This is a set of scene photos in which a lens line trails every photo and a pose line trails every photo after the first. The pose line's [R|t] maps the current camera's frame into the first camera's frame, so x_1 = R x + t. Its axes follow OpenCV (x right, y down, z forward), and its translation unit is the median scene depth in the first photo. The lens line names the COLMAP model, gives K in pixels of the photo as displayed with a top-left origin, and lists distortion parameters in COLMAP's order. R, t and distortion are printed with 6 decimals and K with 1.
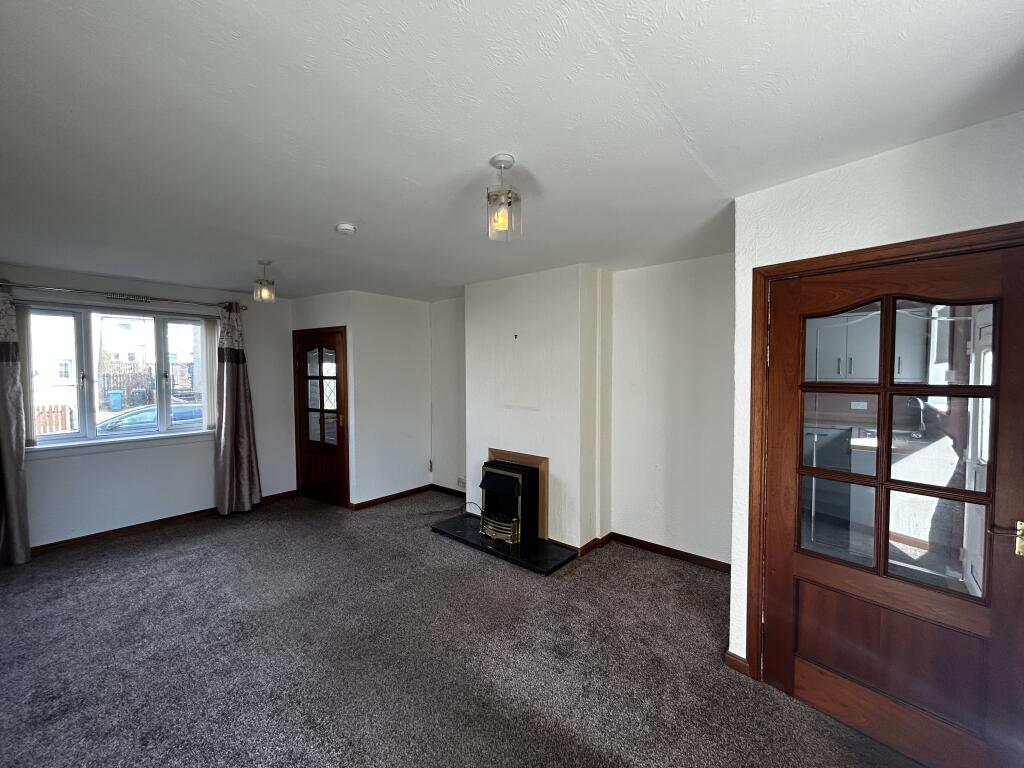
lens RADIAL K [[412.4, 0, 514.7], [0, 412.4, 384.5], [0, 0, 1]] dist [-0.000234, 0.000264]
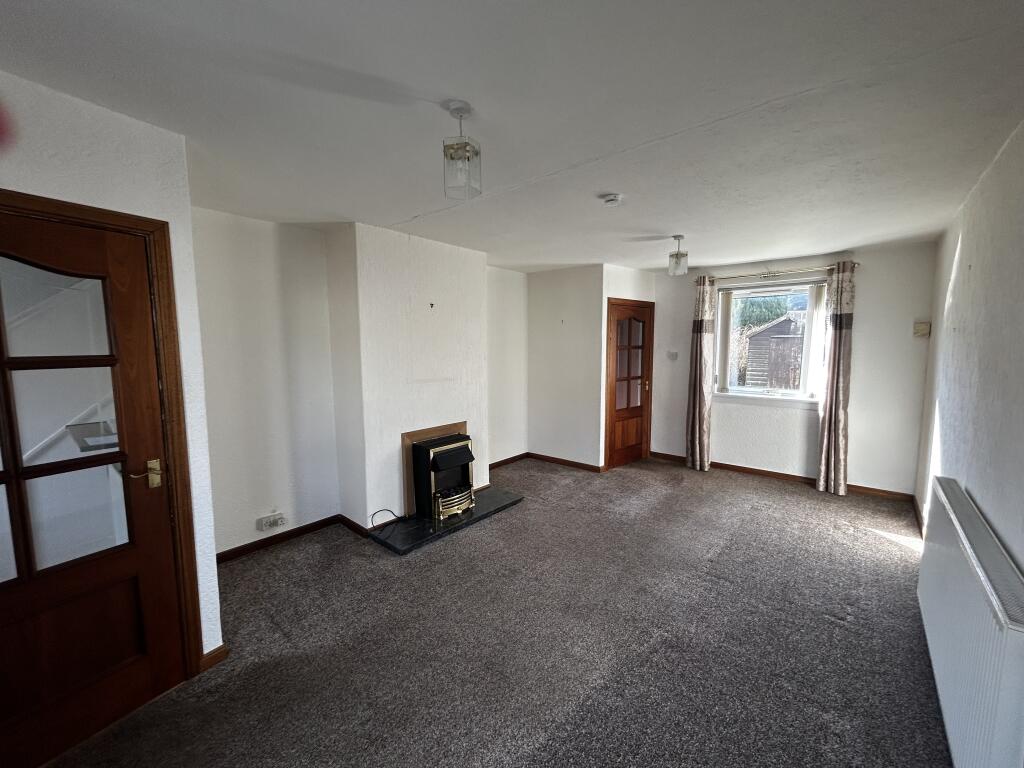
lens RADIAL K [[412.4, 0, 514.7], [0, 412.4, 384.5], [0, 0, 1]] dist [-0.000234, 0.000264]
pose [[0.006054, -0.097388, 0.995228, -0.836681], [0.039276, 0.994501, 0.097078, -0.017853], [-0.999210, 0.038501, 0.009846, 0.707559]]
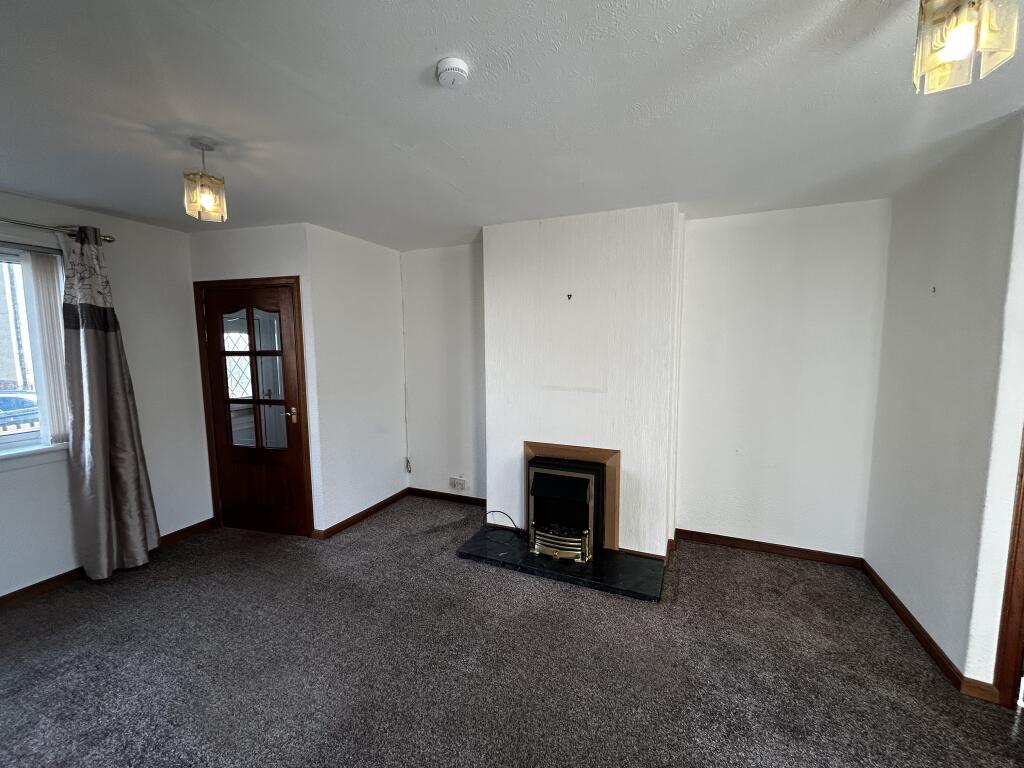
lens RADIAL K [[409.9, 0, 512.0], [0, 409.9, 384.0], [0, 0, 1]] dist [-0.000459, -0.000094]
pose [[0.956380, -0.031602, 0.290412, -0.286857], [0.013702, 0.997890, 0.063466, -0.003455], [-0.291805, -0.056719, 0.954795, 0.255618]]
